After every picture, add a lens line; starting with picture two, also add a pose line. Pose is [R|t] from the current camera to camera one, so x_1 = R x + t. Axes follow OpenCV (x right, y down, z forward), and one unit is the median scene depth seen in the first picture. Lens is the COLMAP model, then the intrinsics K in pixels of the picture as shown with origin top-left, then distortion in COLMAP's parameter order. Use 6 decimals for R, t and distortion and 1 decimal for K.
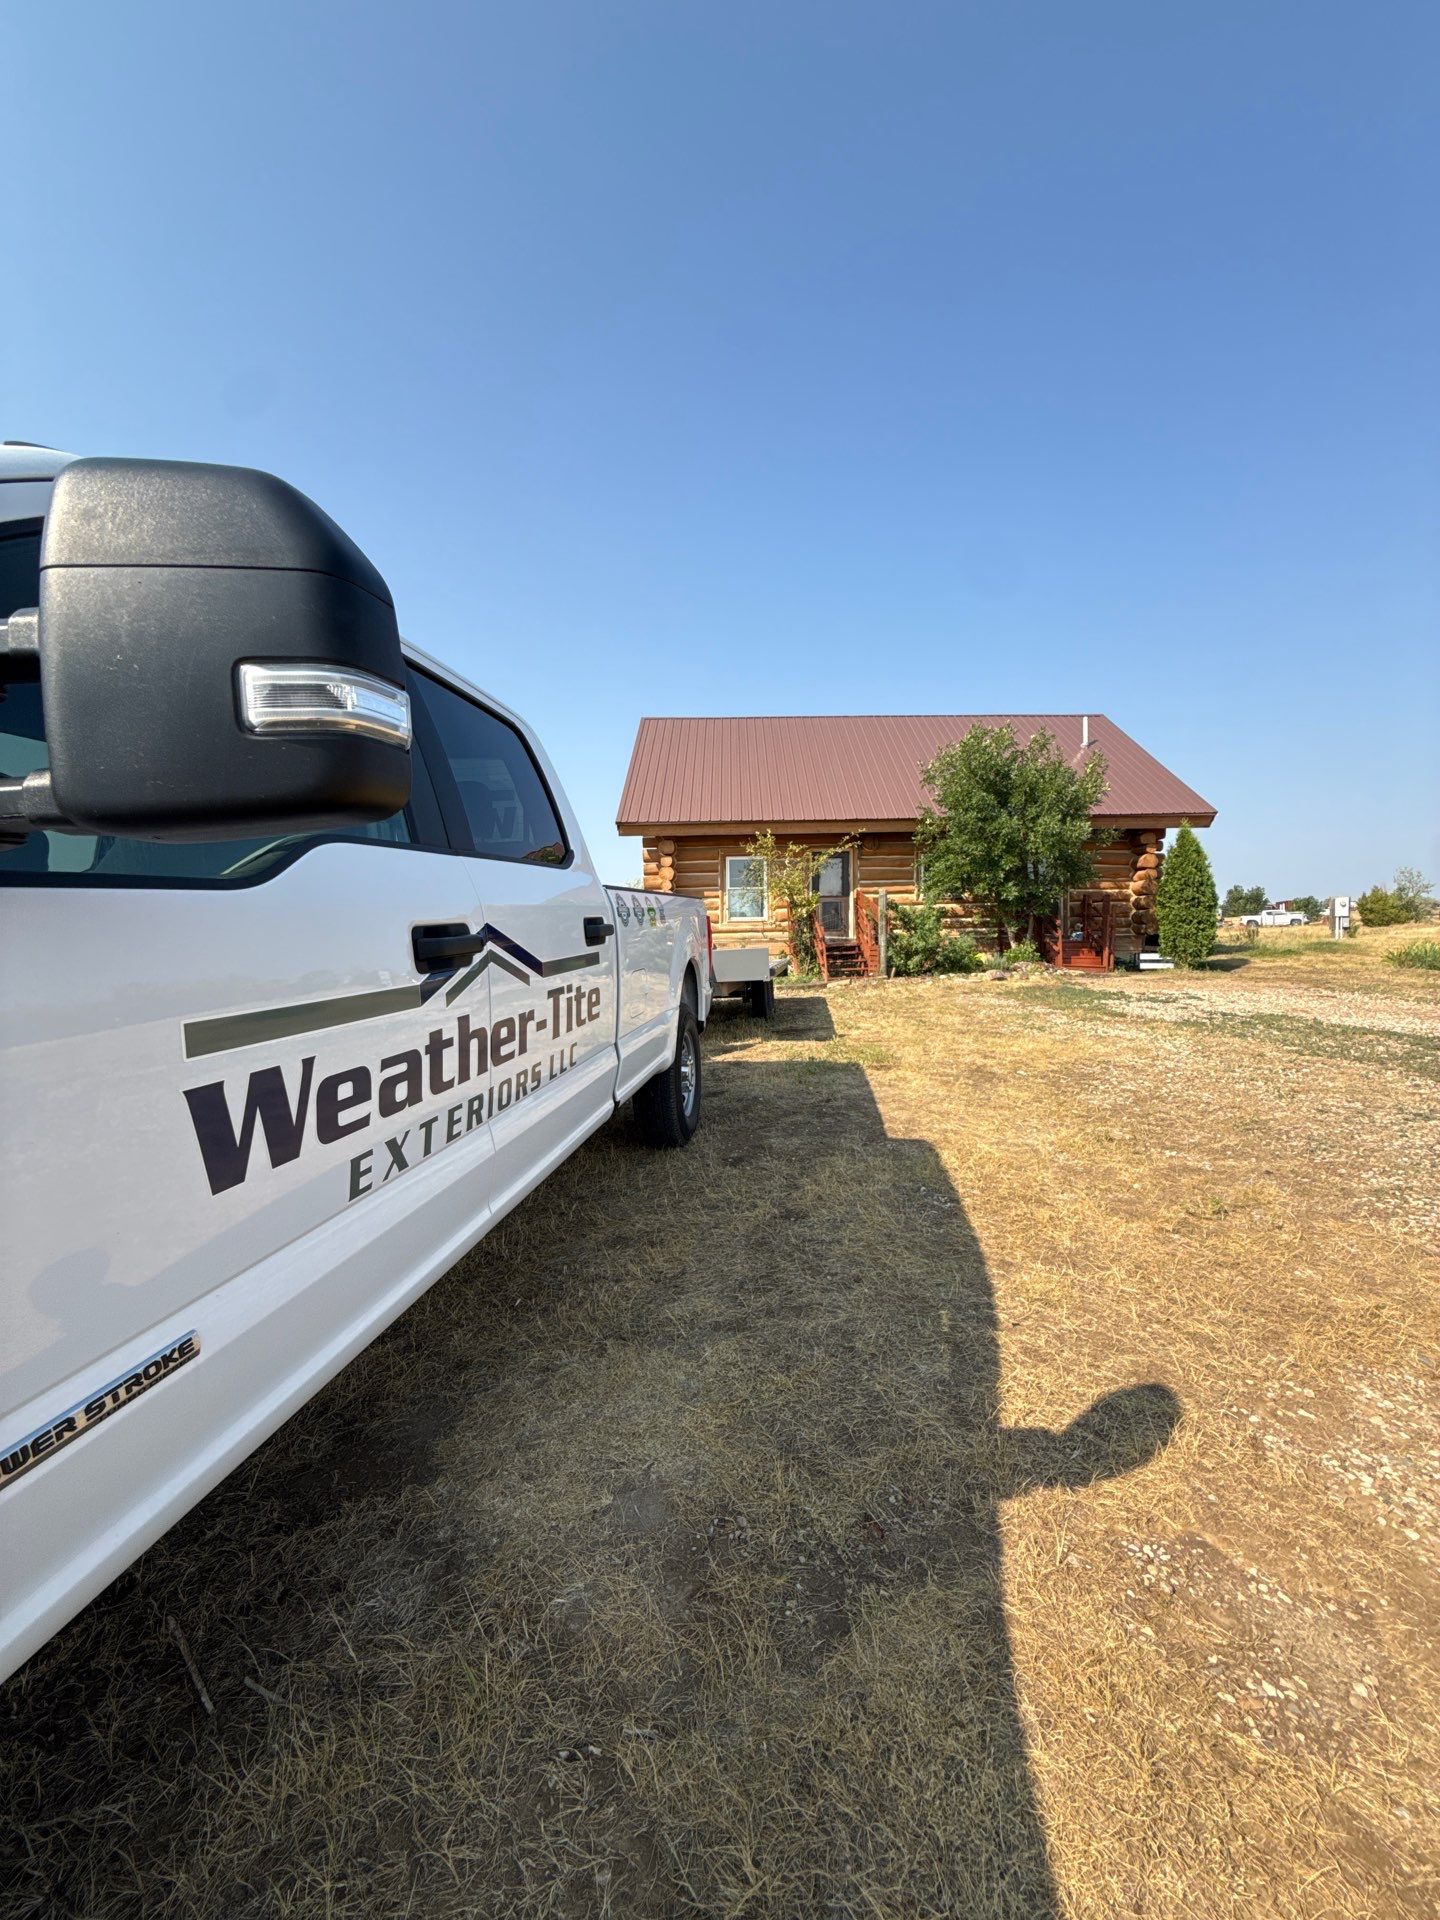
lens RADIAL K [[759.7, 0, 718.6], [0, 759.7, 970.2], [0, 0, 1]] dist [0.003203, 0.000295]
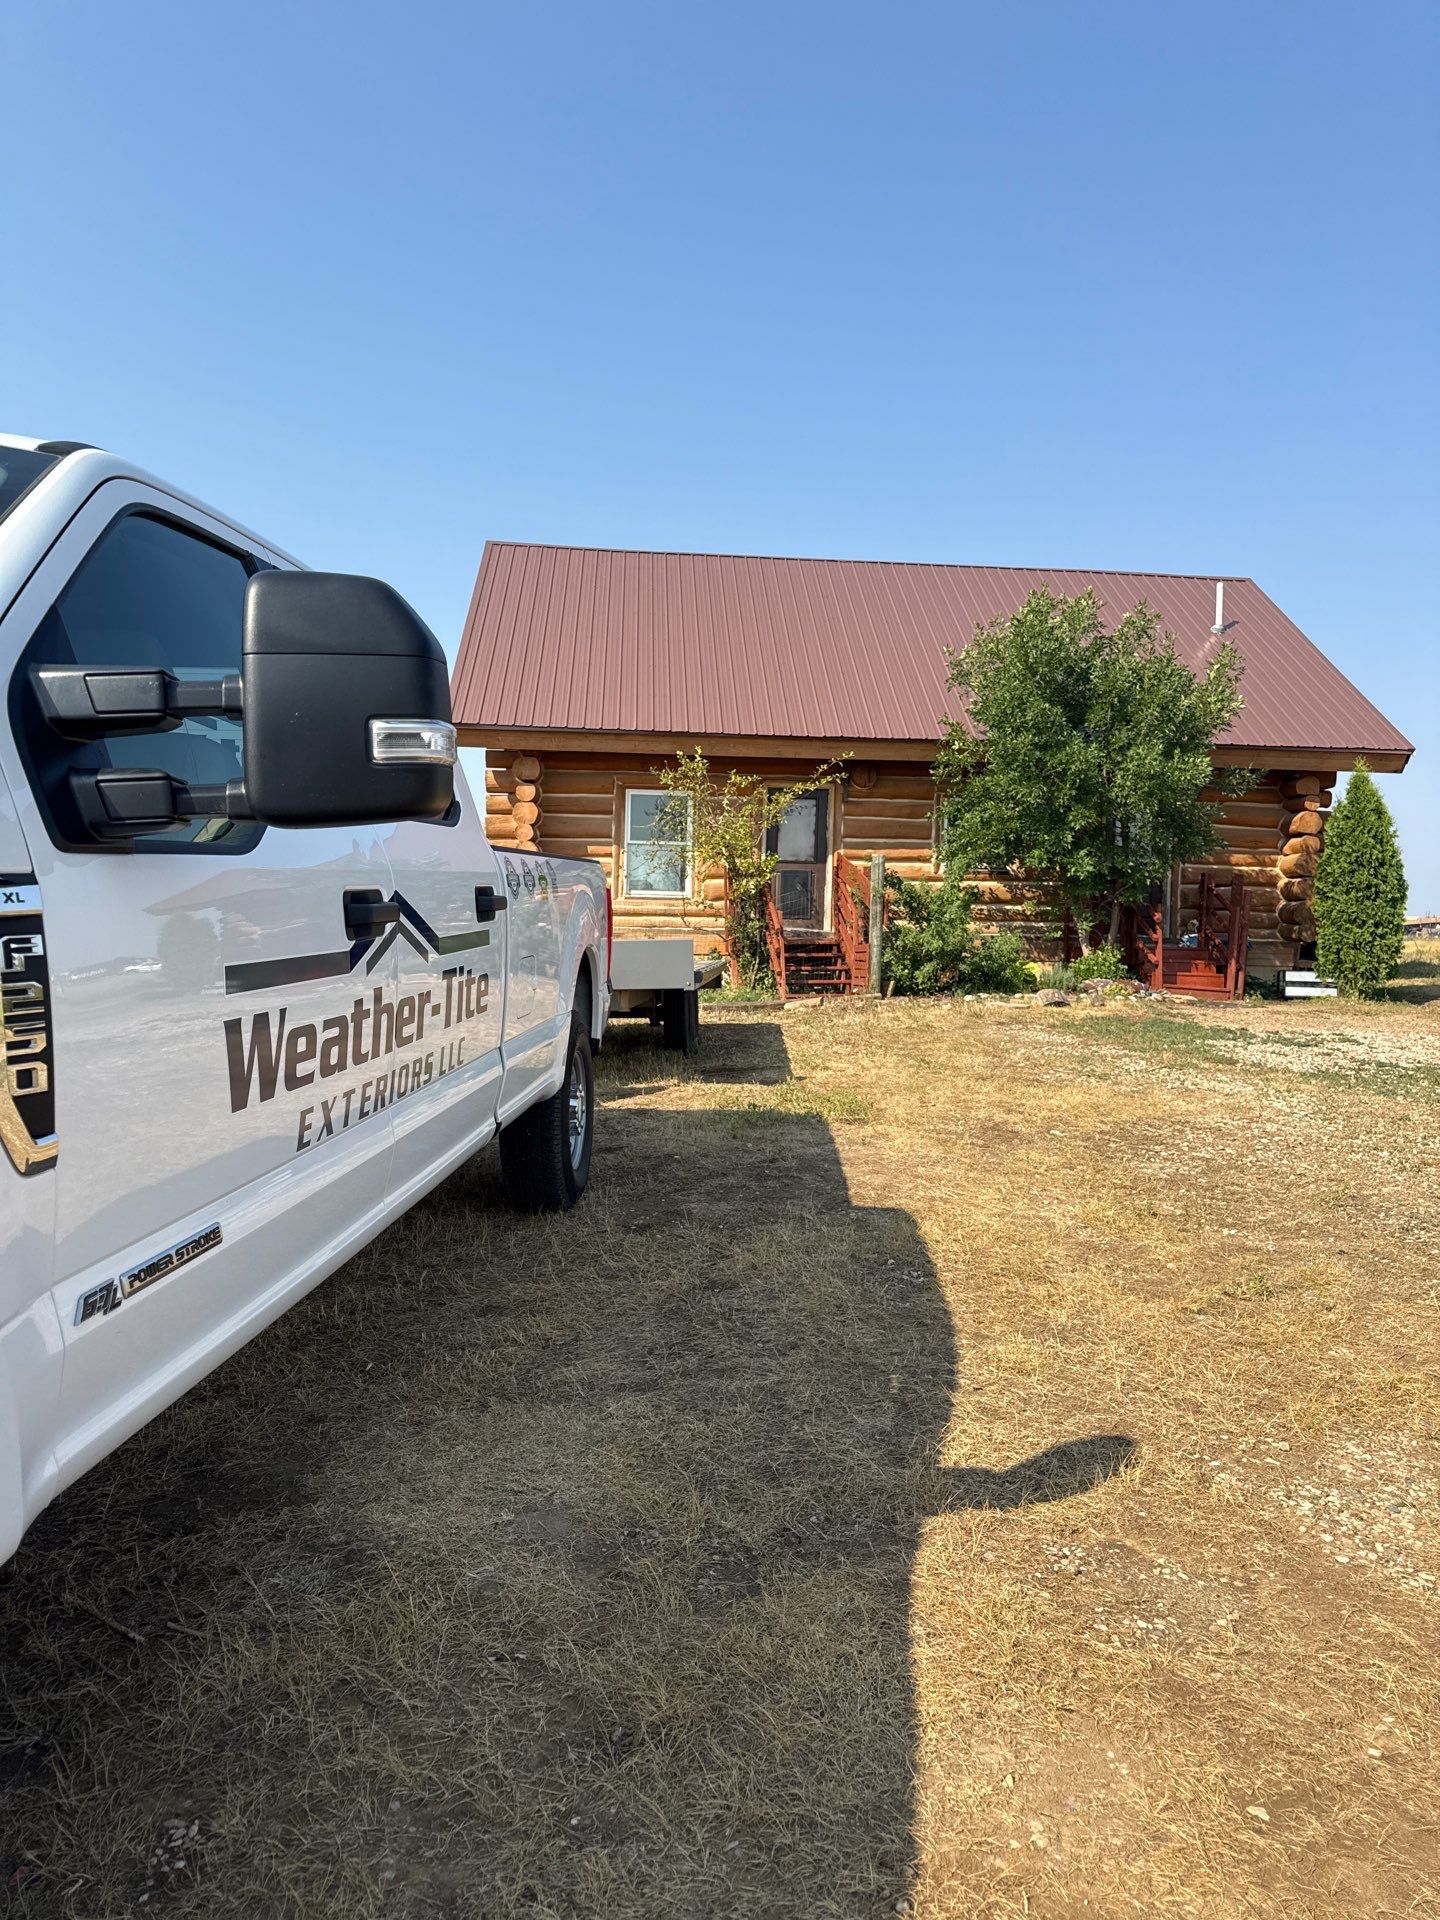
lens RADIAL K [[1344.1, 0, 706.4], [0, 1344.1, 975.0], [0, 0, 1]] dist [0.068577, -0.012067]
pose [[0.996389, 0.031797, 0.078728, -0.026811], [-0.031289, 0.999481, -0.007678, 0.019701], [-0.078931, 0.005187, 0.996867, -0.314302]]
